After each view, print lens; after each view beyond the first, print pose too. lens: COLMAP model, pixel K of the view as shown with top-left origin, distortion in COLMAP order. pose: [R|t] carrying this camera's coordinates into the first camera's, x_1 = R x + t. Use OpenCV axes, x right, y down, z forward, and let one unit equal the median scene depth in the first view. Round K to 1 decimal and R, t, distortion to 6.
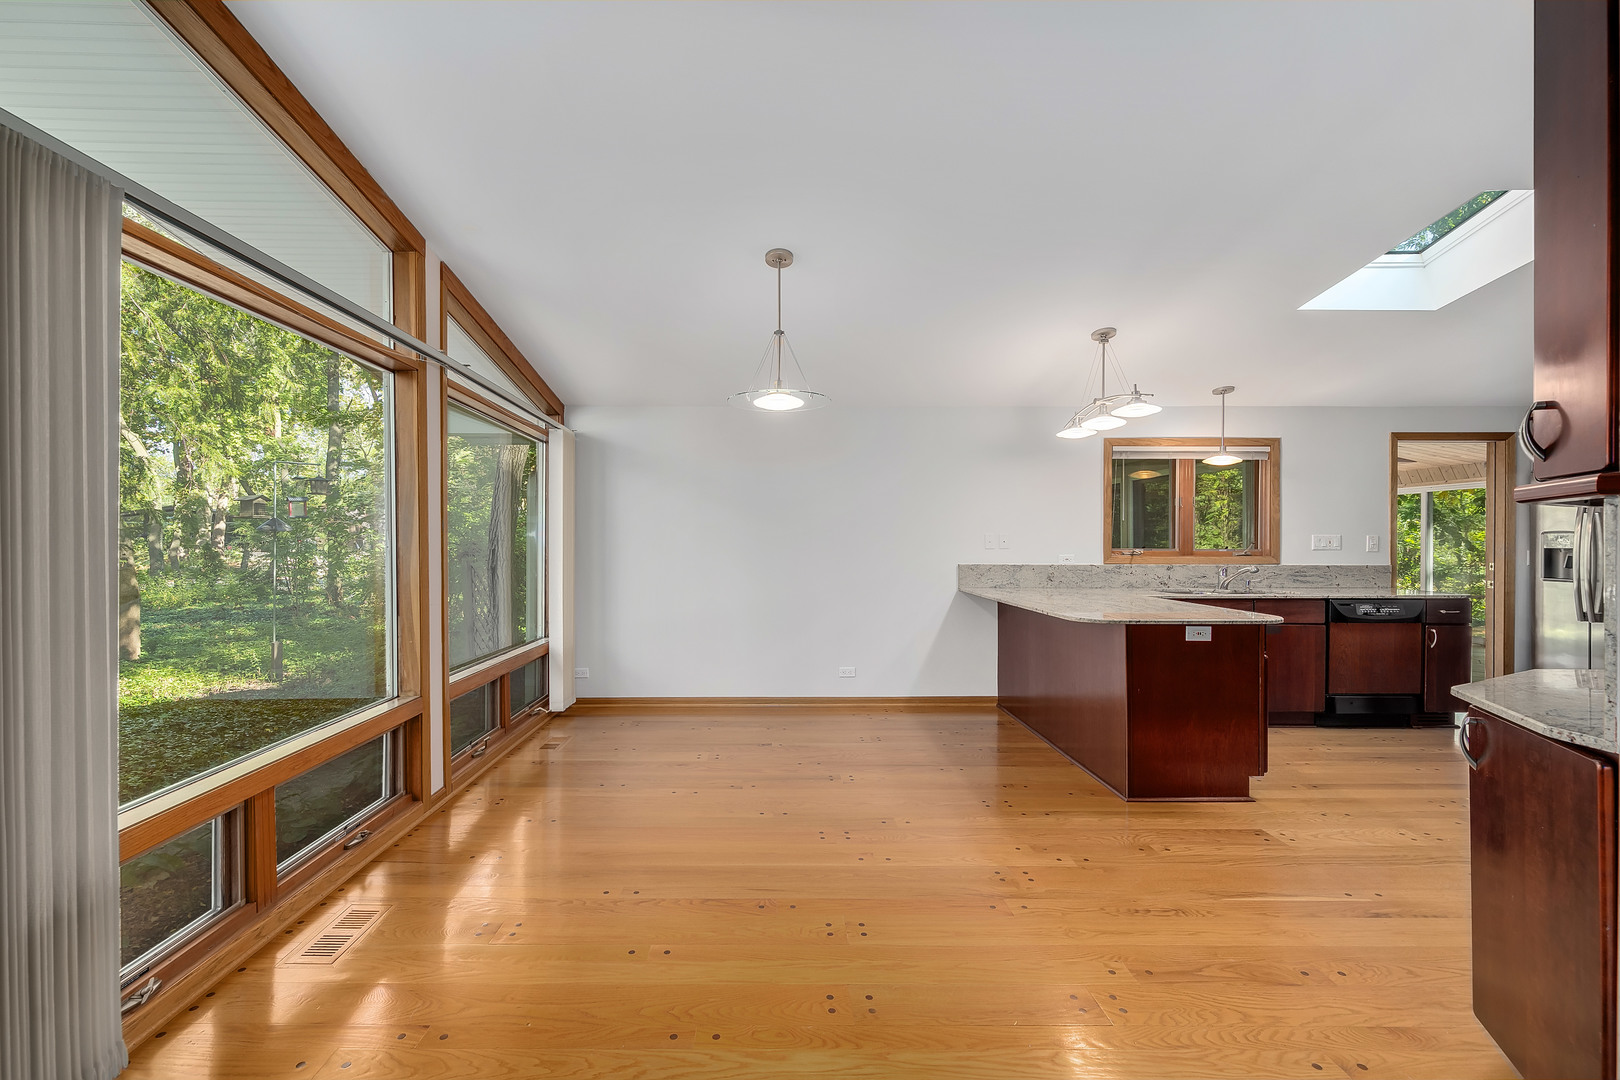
lens RADIAL K [[640.6, 0, 798.4], [0, 640.6, 537.2], [0, 0, 1]] dist [0.001852, 0.000110]
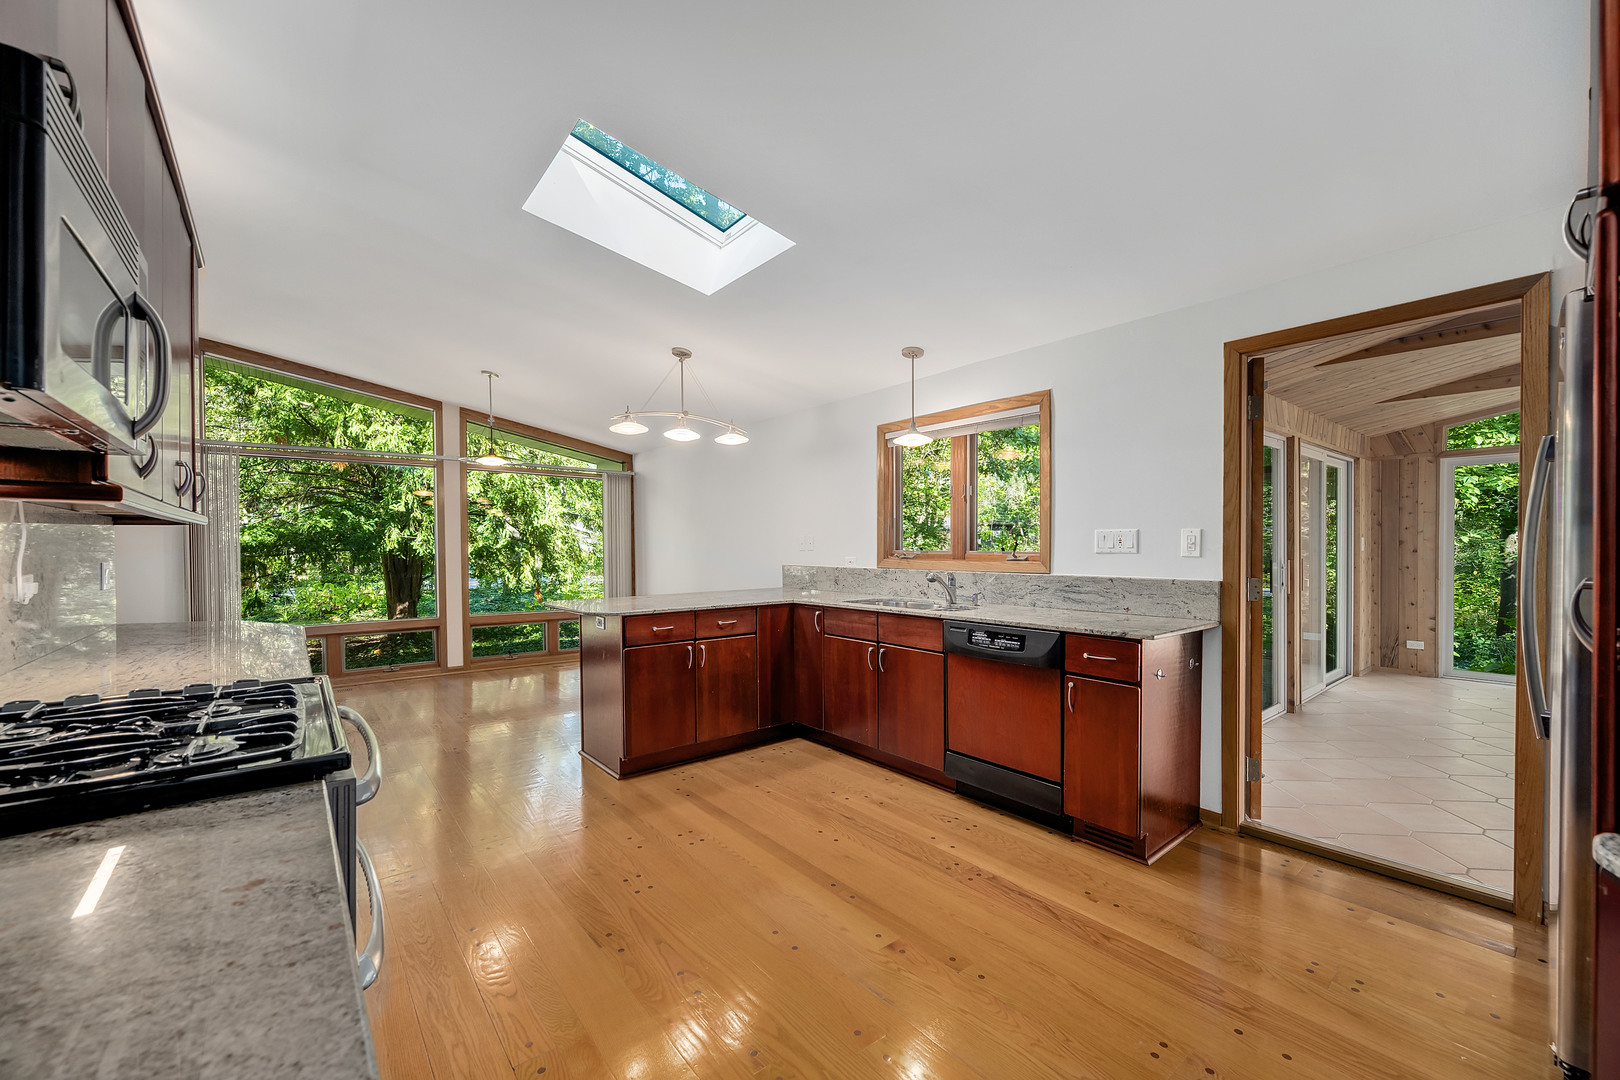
lens RADIAL K [[640.6, 0, 805.7], [0, 640.6, 551.9], [0, 0, 1]] dist [0.001852, 0.000110]
pose [[0.627419, 0.004354, -0.778670, 1.118726], [0.001845, 0.999973, 0.007078, 0.012957], [0.778680, -0.005877, 0.627394, 0.366447]]
